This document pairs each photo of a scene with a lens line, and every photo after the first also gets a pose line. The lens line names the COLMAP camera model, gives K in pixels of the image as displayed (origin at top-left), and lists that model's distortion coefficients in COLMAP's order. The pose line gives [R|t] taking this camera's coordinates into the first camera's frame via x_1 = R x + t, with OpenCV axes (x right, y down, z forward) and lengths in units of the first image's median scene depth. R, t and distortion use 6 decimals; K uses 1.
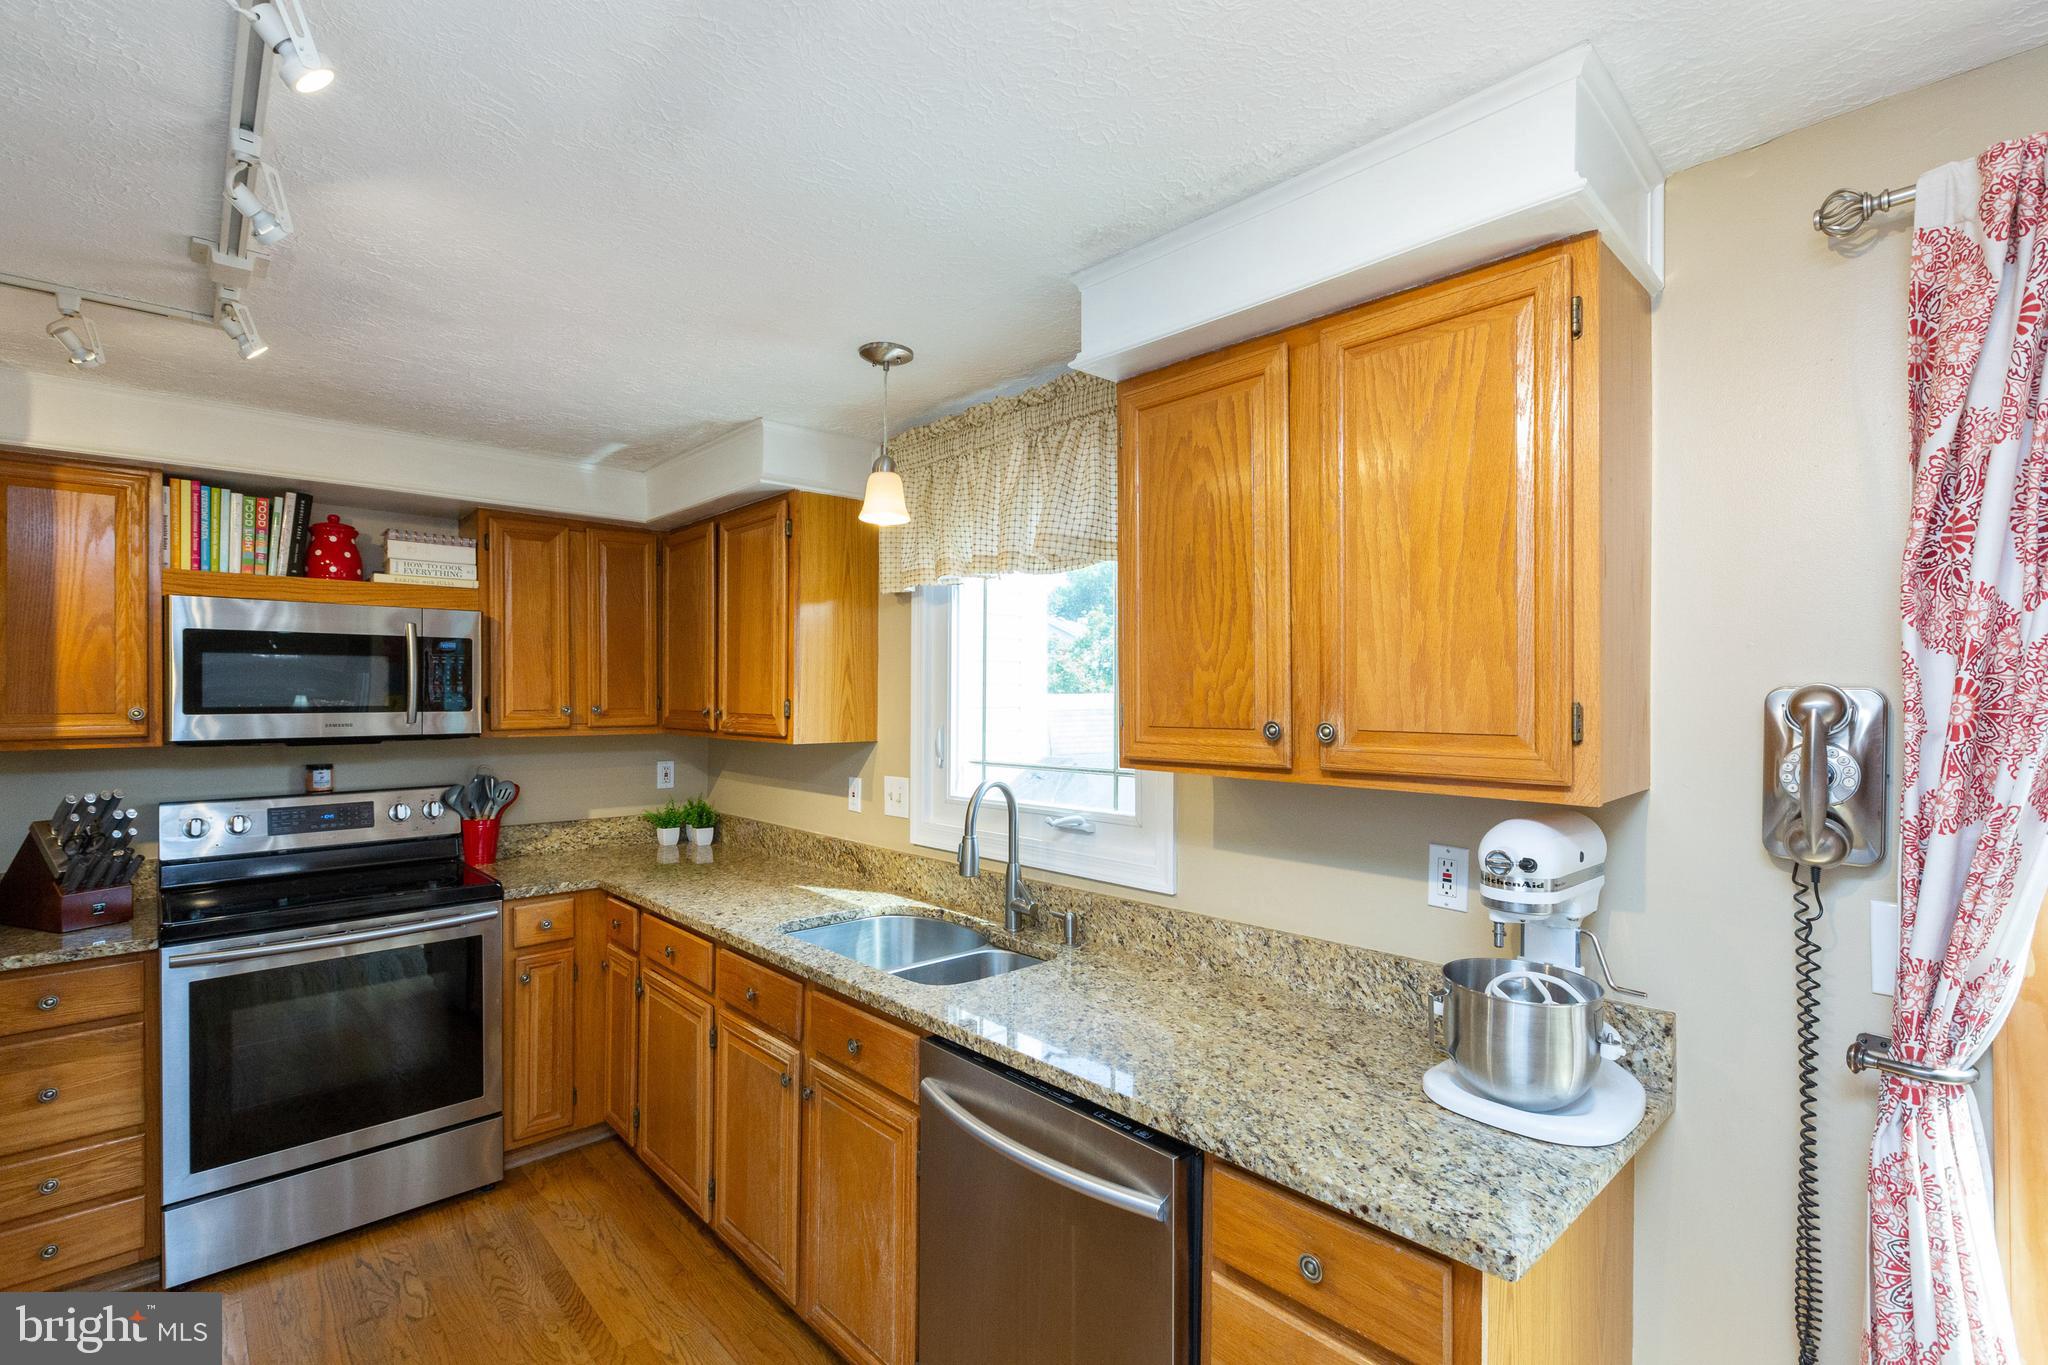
lens RADIAL K [[931.0, 0, 1032.4], [0, 931.0, 678.9], [0, 0, 1]] dist [0.001060, -0.000055]
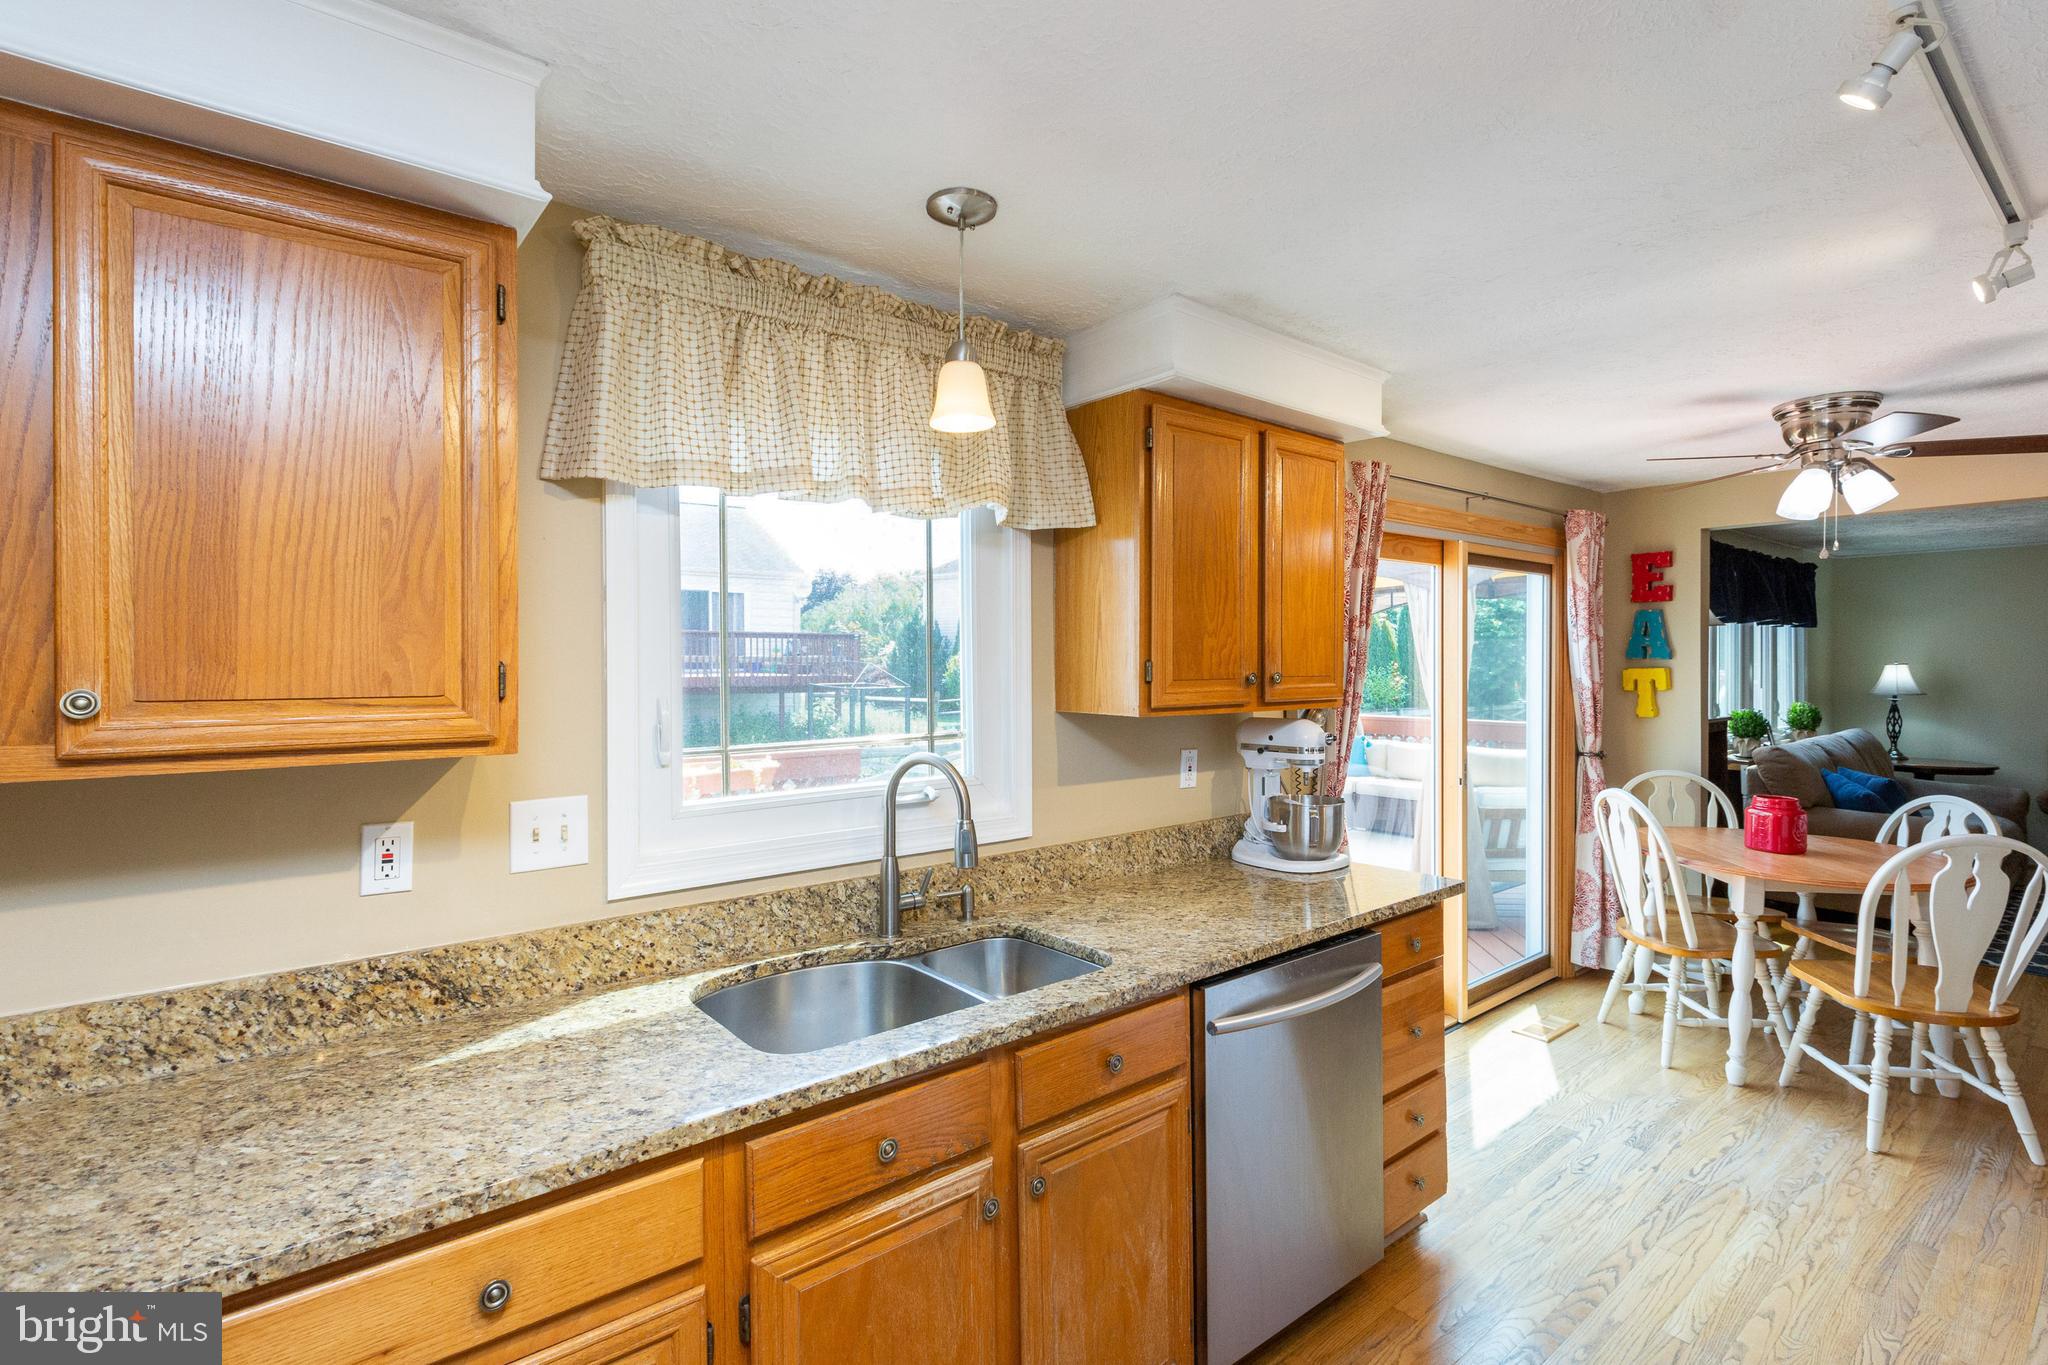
lens RADIAL K [[923.2, 0, 1045.5], [0, 923.2, 650.7], [0, 0, 1]] dist [0.001885, 0.000072]
pose [[0.069691, 0.012172, 0.997494, -0.713340], [-0.017815, 0.999781, -0.010955, 0.017921], [-0.997410, -0.017007, 0.069892, 0.688794]]
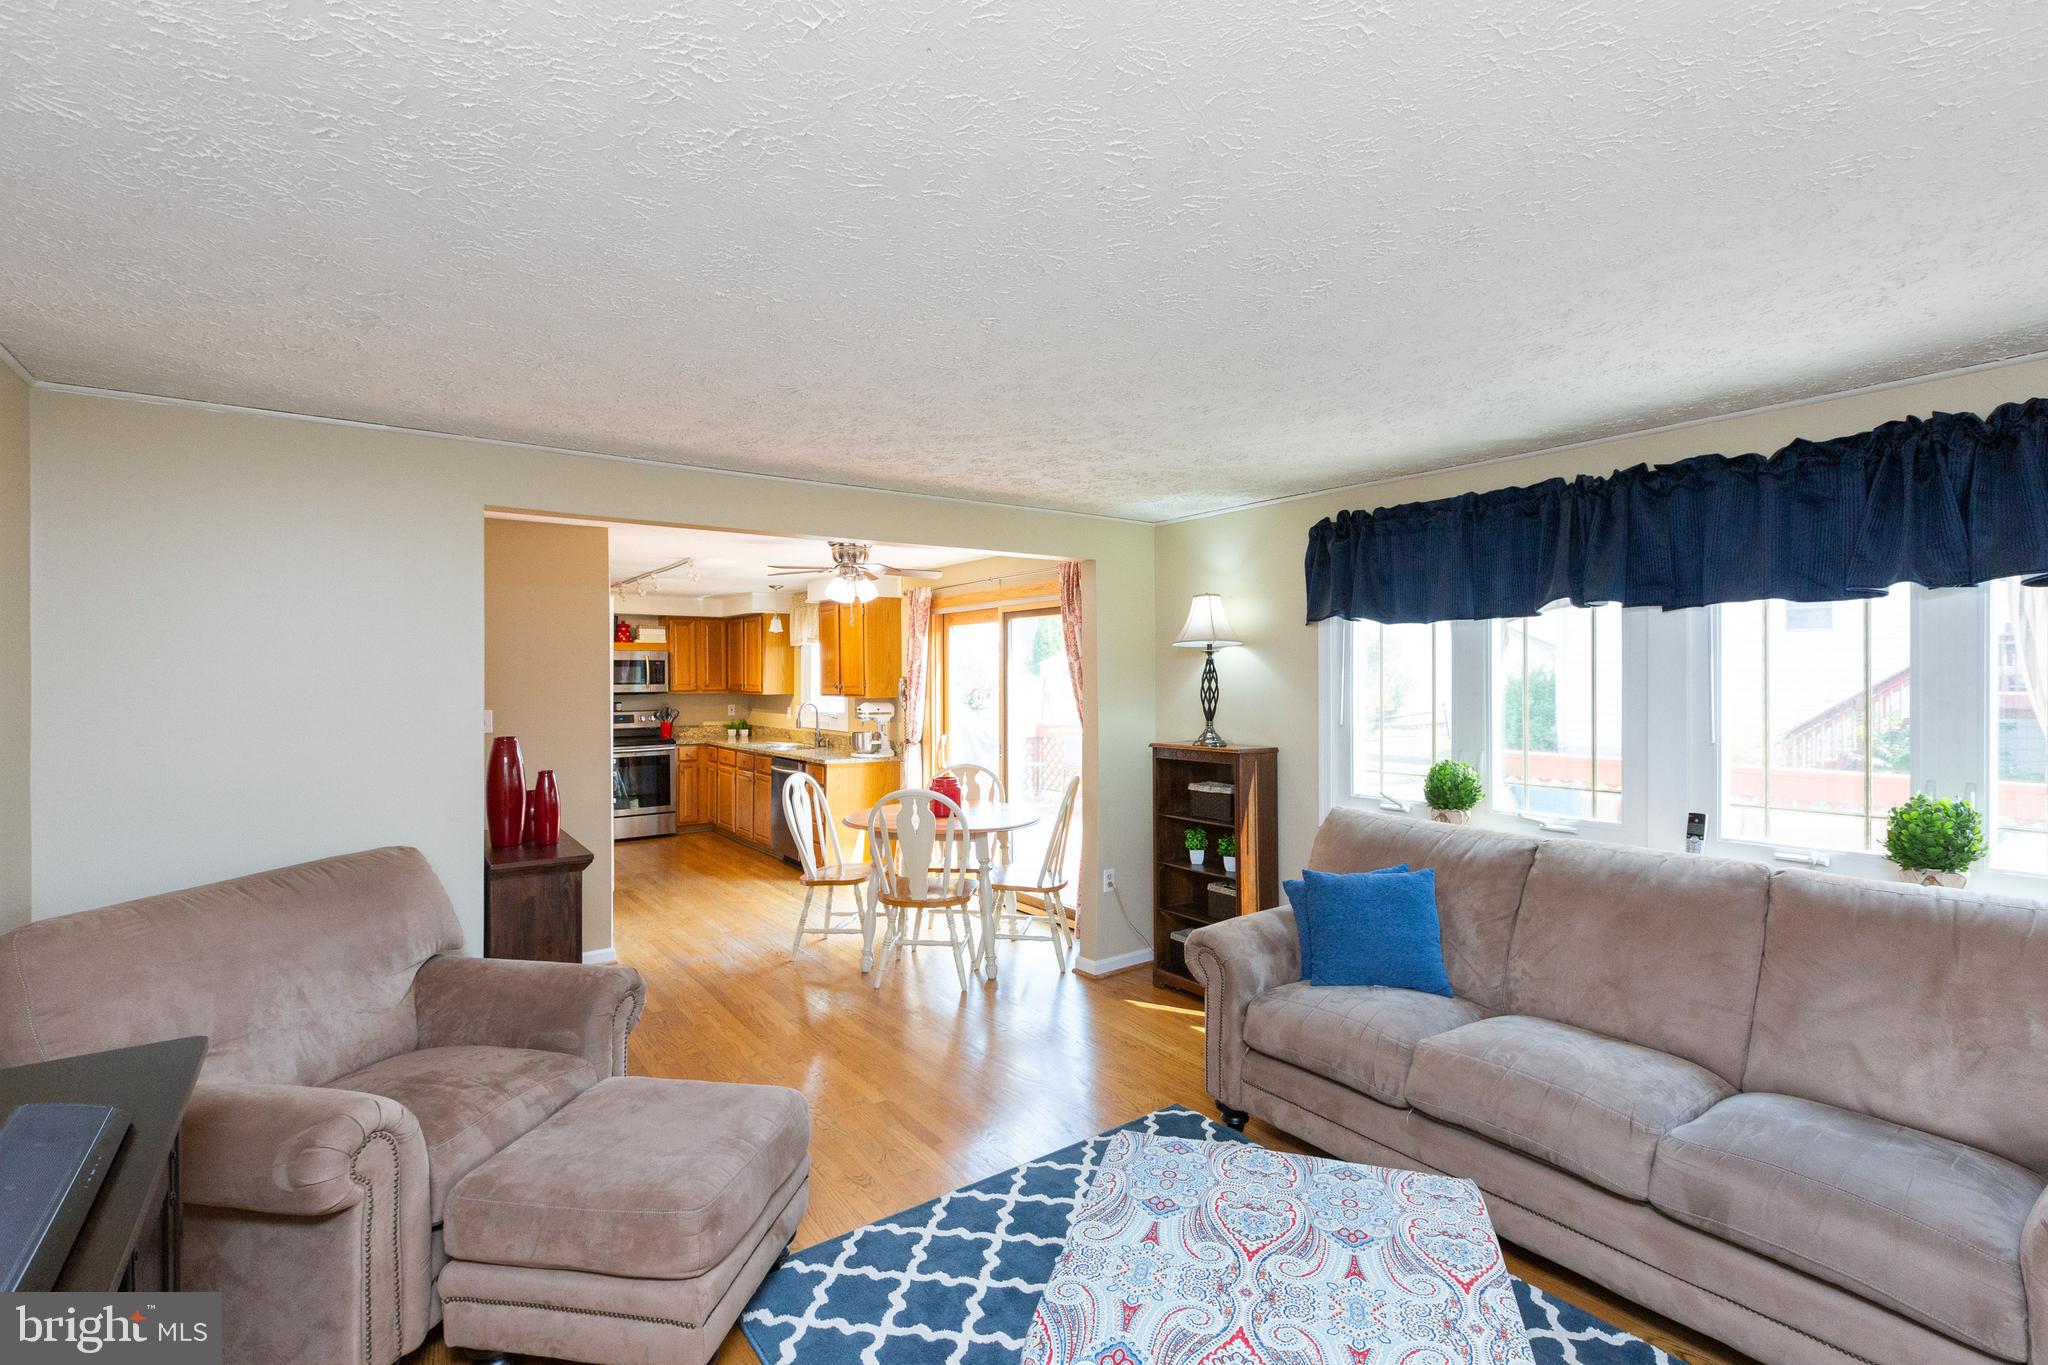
lens RADIAL K [[931.0, 0, 1032.4], [0, 931.0, 678.9], [0, 0, 1]] dist [0.001060, -0.000055]
pose [[0.993021, 0.000026, -0.117942, 0.985949], [0.001627, 0.999902, 0.013925, -0.023654], [0.117930, -0.014020, 0.992923, -1.953477]]
